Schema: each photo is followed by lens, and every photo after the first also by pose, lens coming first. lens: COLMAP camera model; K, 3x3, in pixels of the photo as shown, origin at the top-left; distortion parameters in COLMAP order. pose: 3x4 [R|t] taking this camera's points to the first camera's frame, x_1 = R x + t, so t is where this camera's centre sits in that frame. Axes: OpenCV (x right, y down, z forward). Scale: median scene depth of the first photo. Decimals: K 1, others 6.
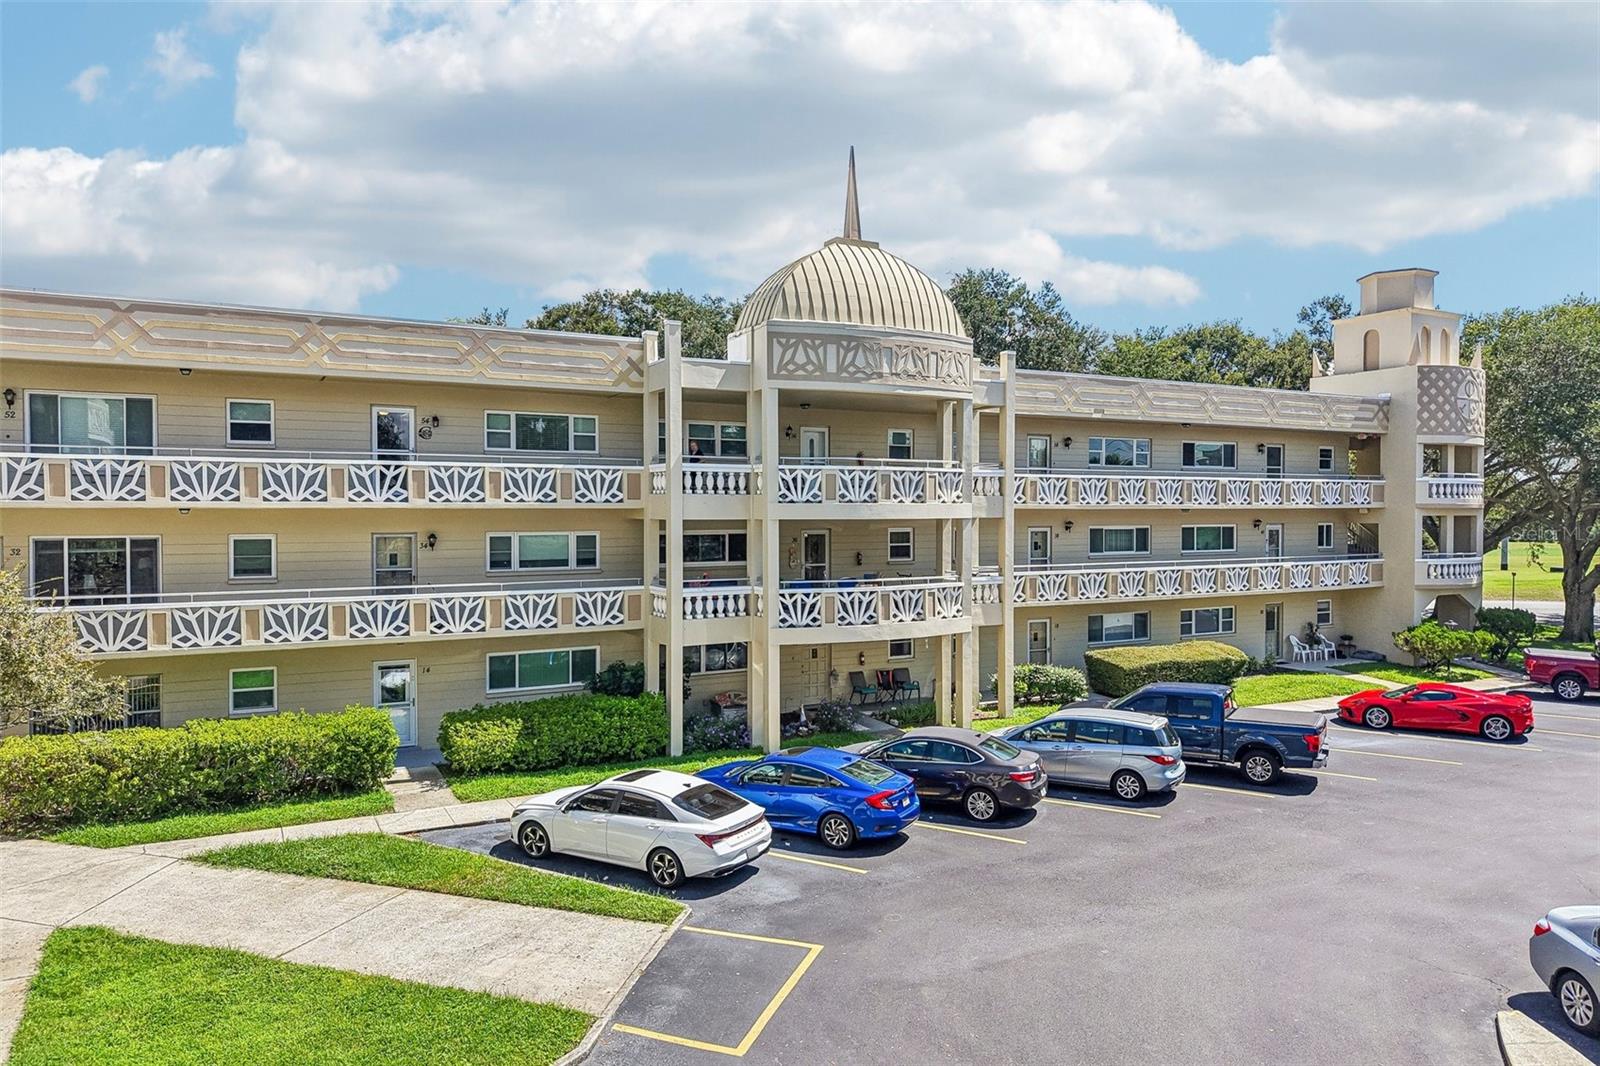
lens RADIAL K [[1045.4, 0, 800.0], [0, 1045.4, 533.0], [0, 0, 1]] dist [-0.037490, -0.001111]
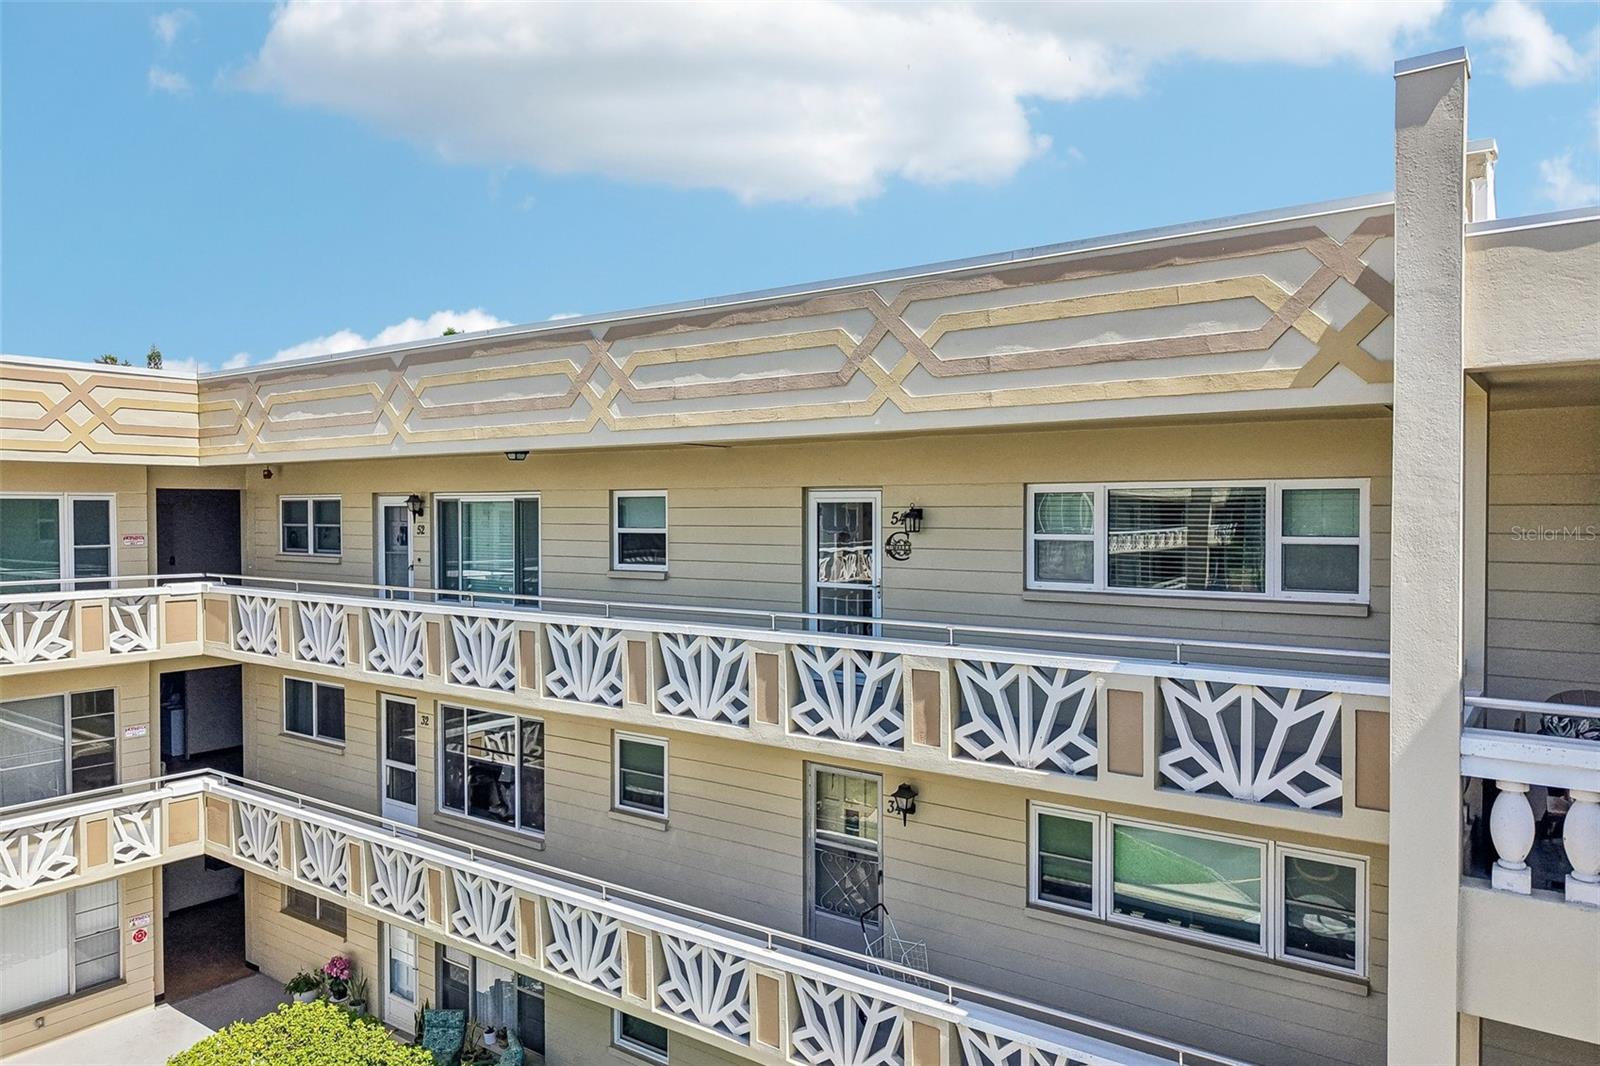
lens RADIAL K [[1084.4, 0, 800.0], [0, 1084.4, 533.0], [0, 0, 1]] dist [0.024537, -0.000010]
pose [[0.415520, 0.016105, -0.909441, 0.030384], [-0.016304, 0.999814, 0.010257, -0.111146], [0.909438, 0.010565, 0.415706, 0.816066]]
